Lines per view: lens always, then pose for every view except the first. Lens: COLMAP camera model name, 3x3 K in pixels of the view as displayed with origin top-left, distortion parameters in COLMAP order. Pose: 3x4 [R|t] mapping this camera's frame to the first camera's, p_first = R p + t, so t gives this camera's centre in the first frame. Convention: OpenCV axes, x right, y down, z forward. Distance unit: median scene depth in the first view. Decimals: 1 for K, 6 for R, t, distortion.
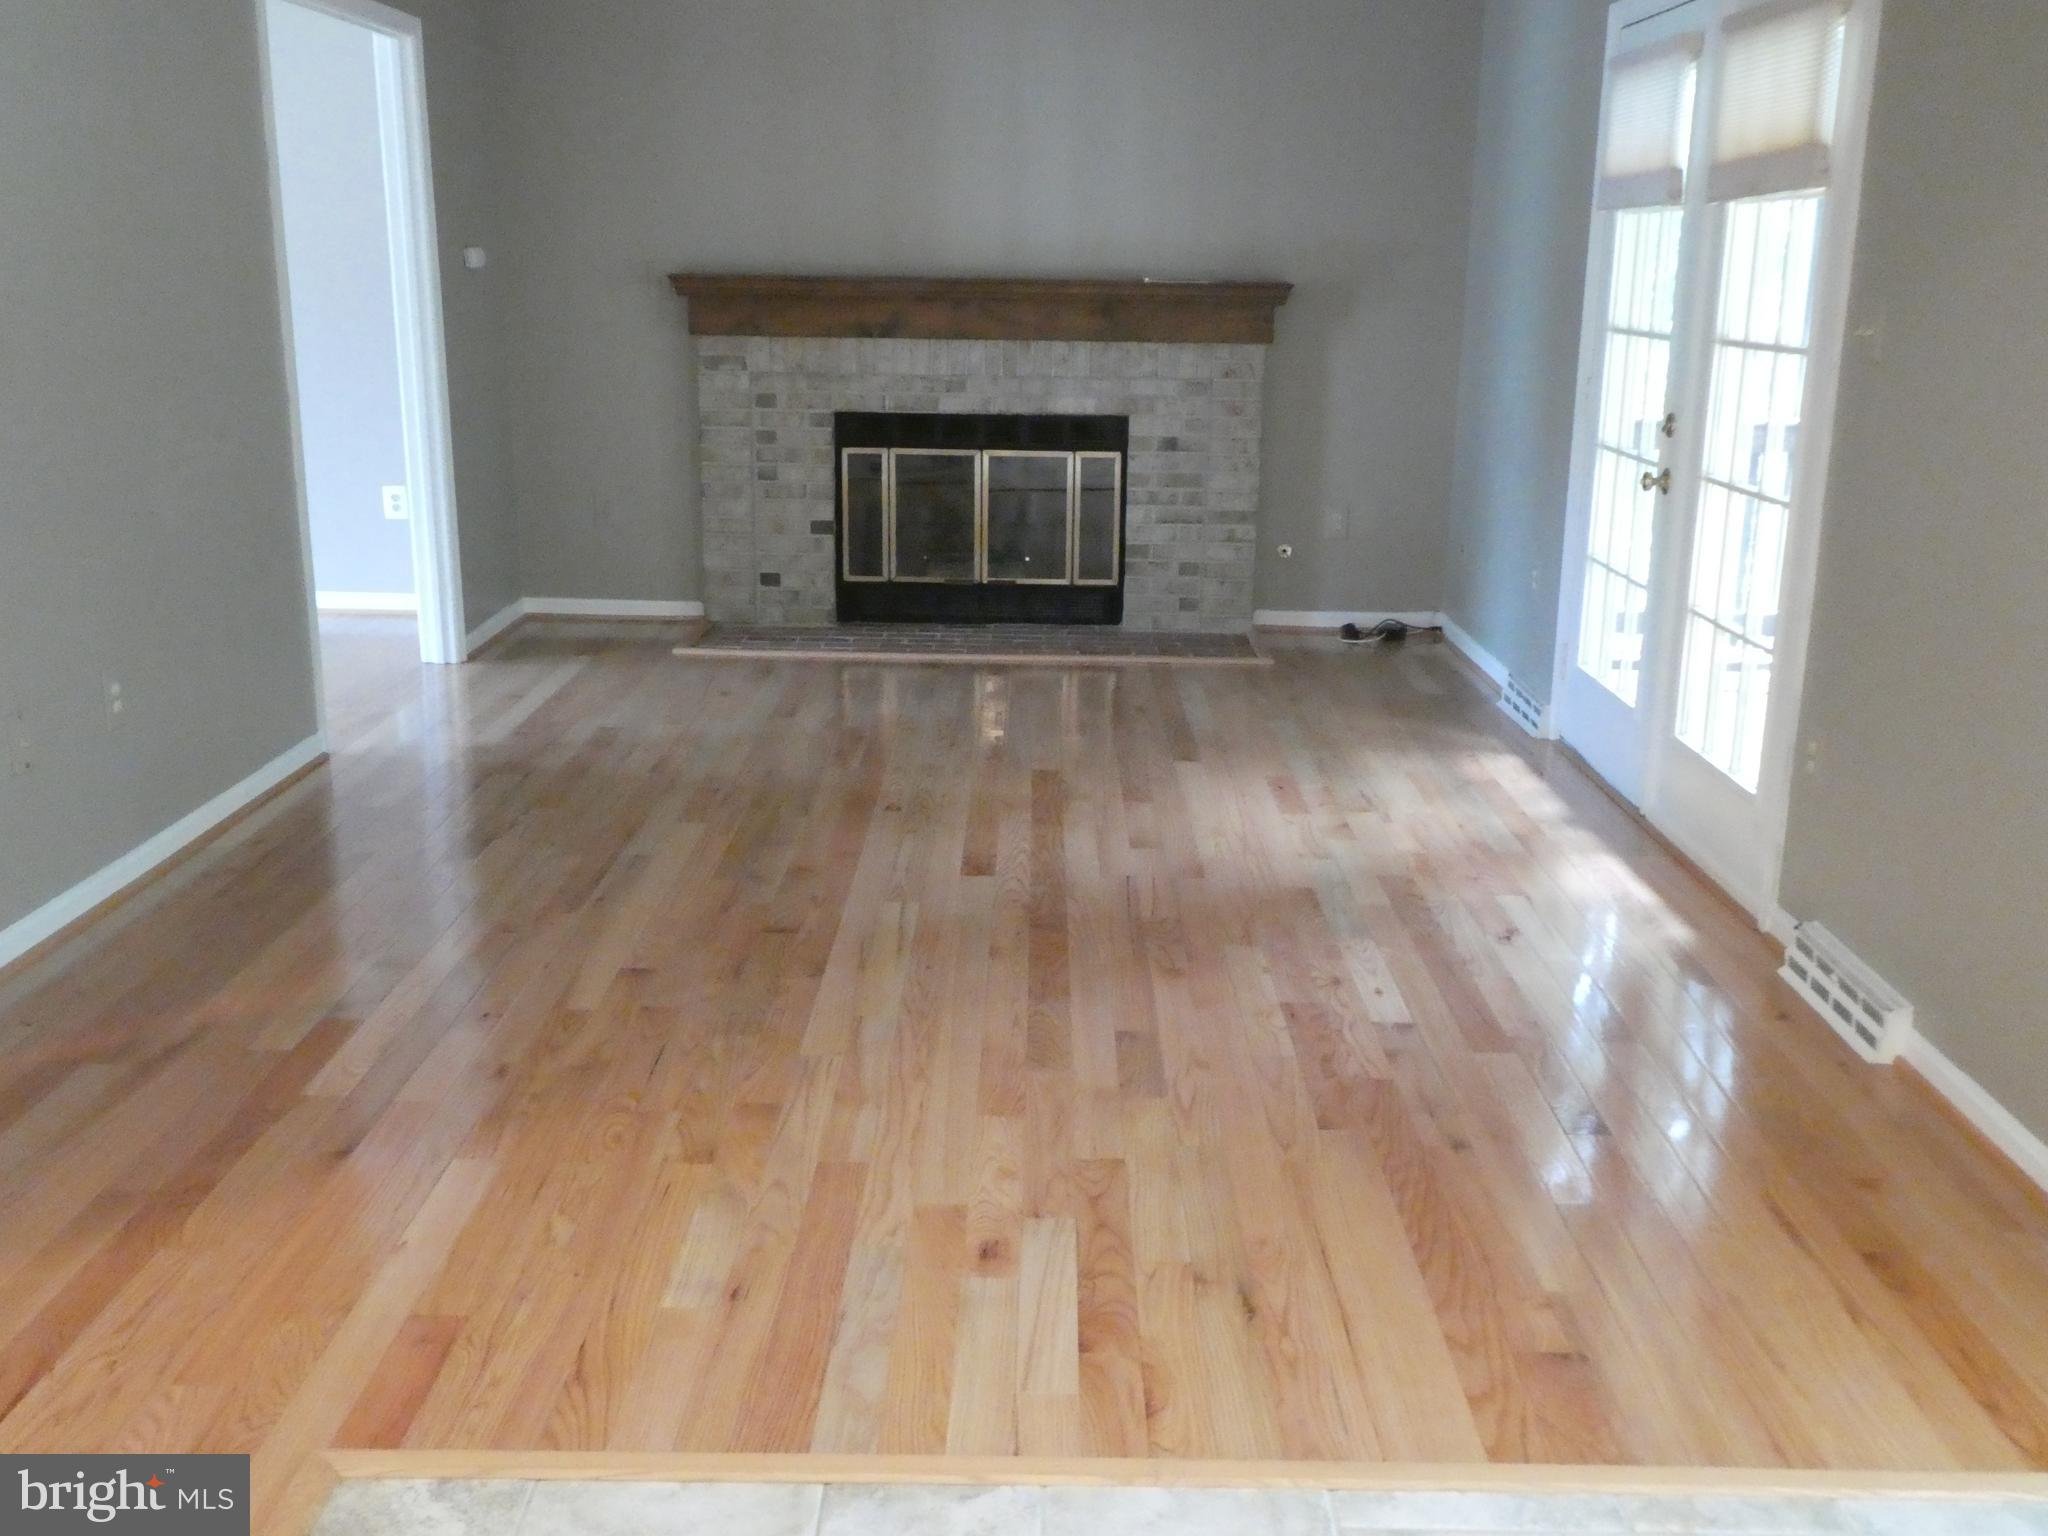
lens RADIAL K [[1894.5, 0, 1059.9], [0, 1894.5, 768.5], [0, 0, 1]] dist [0.043678, -0.130022]
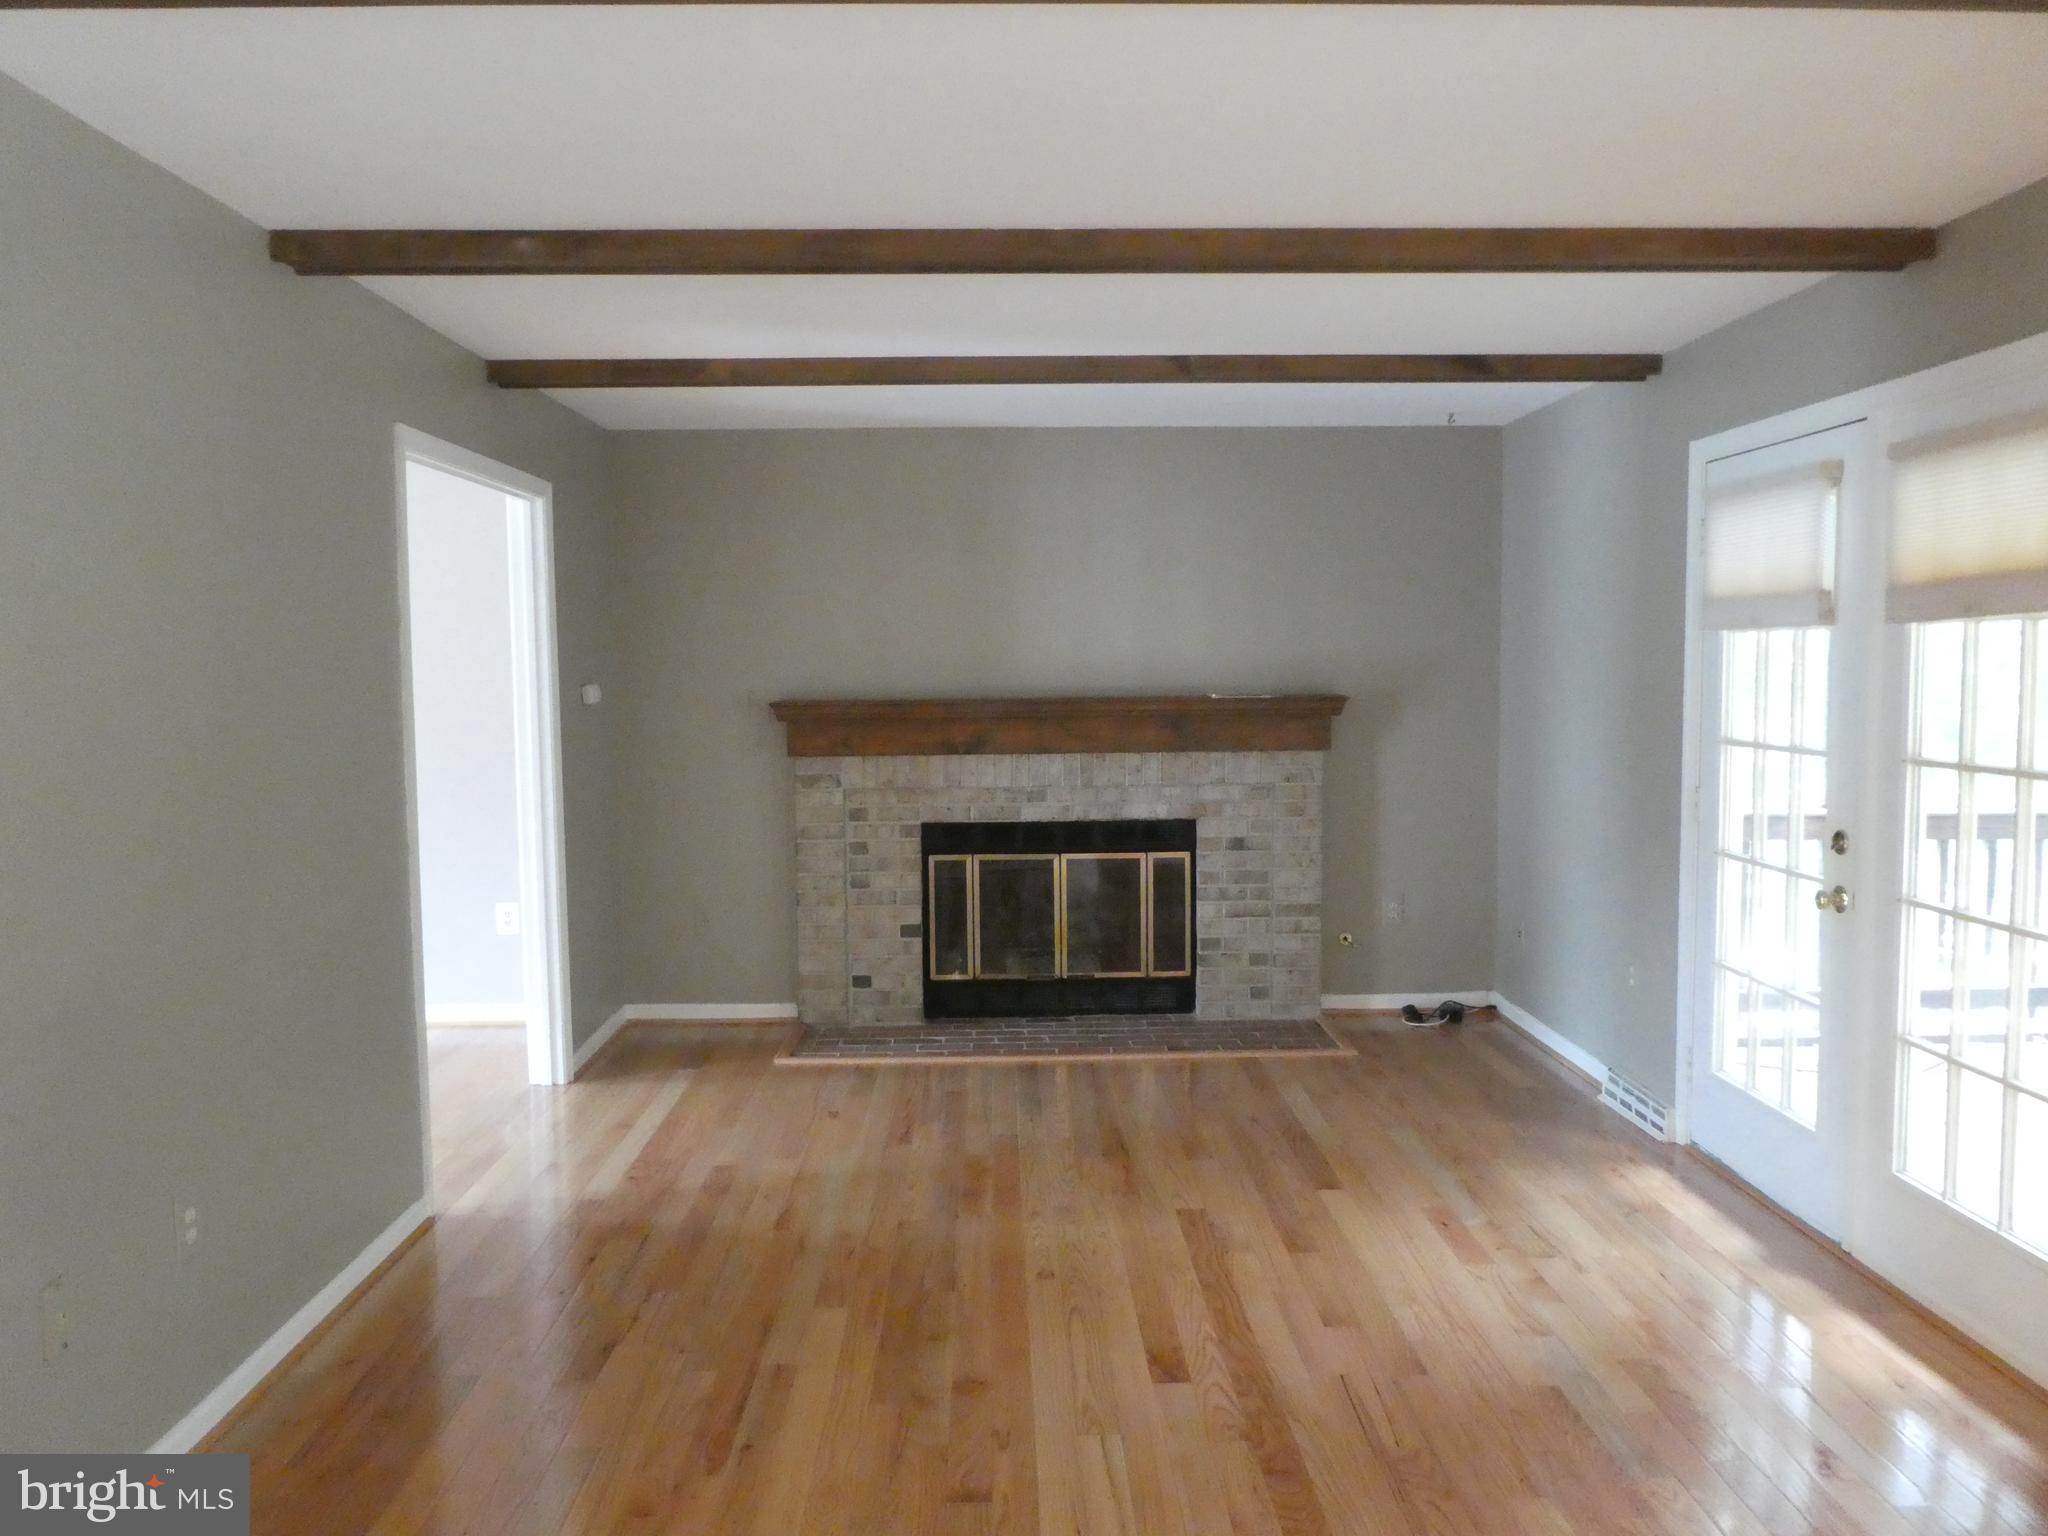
lens RADIAL K [[1486.2, 0, 1034.8], [0, 1486.2, 762.6], [0, 0, 1]] dist [-0.021354, 0.000780]
pose [[0.999474, -0.027206, 0.017651, -0.070203], [0.030079, 0.981143, -0.190928, -0.060447], [-0.012123, 0.191358, 0.981445, 0.174771]]
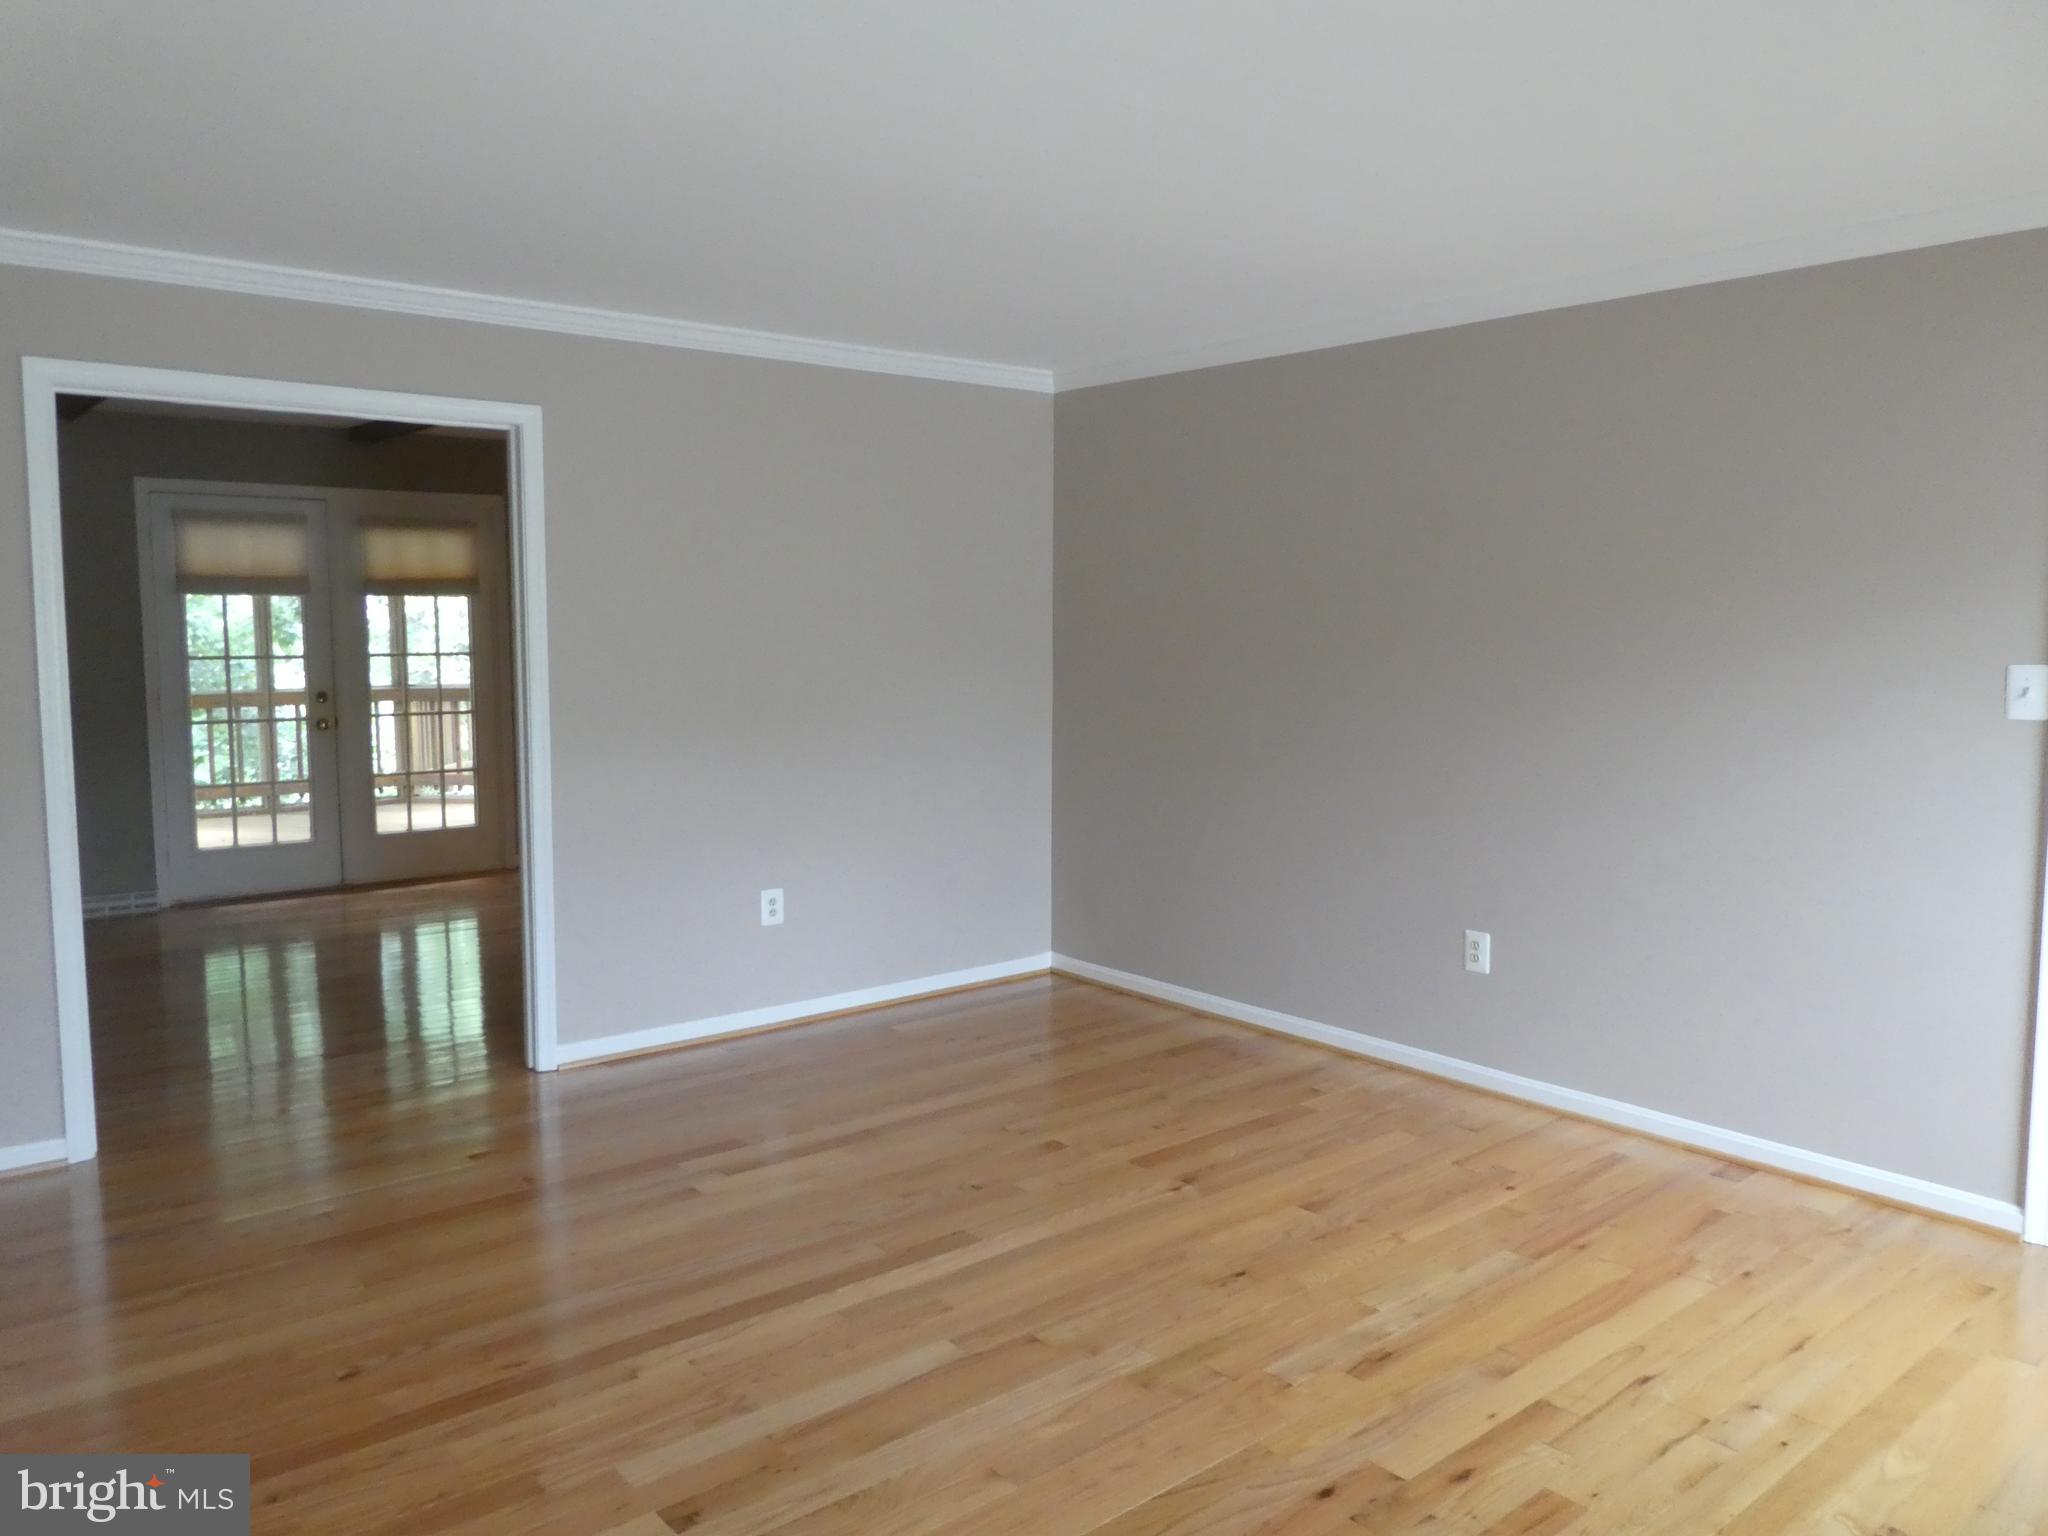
lens RADIAL K [[1486.2, 0, 1034.8], [0, 1486.2, 762.6], [0, 0, 1]] dist [-0.021354, 0.000780]
pose [[-0.633475, -0.080682, 0.769545, -0.964753], [0.192935, 0.946665, 0.258072, -0.259315], [-0.749323, 0.311955, -0.584122, 0.945435]]
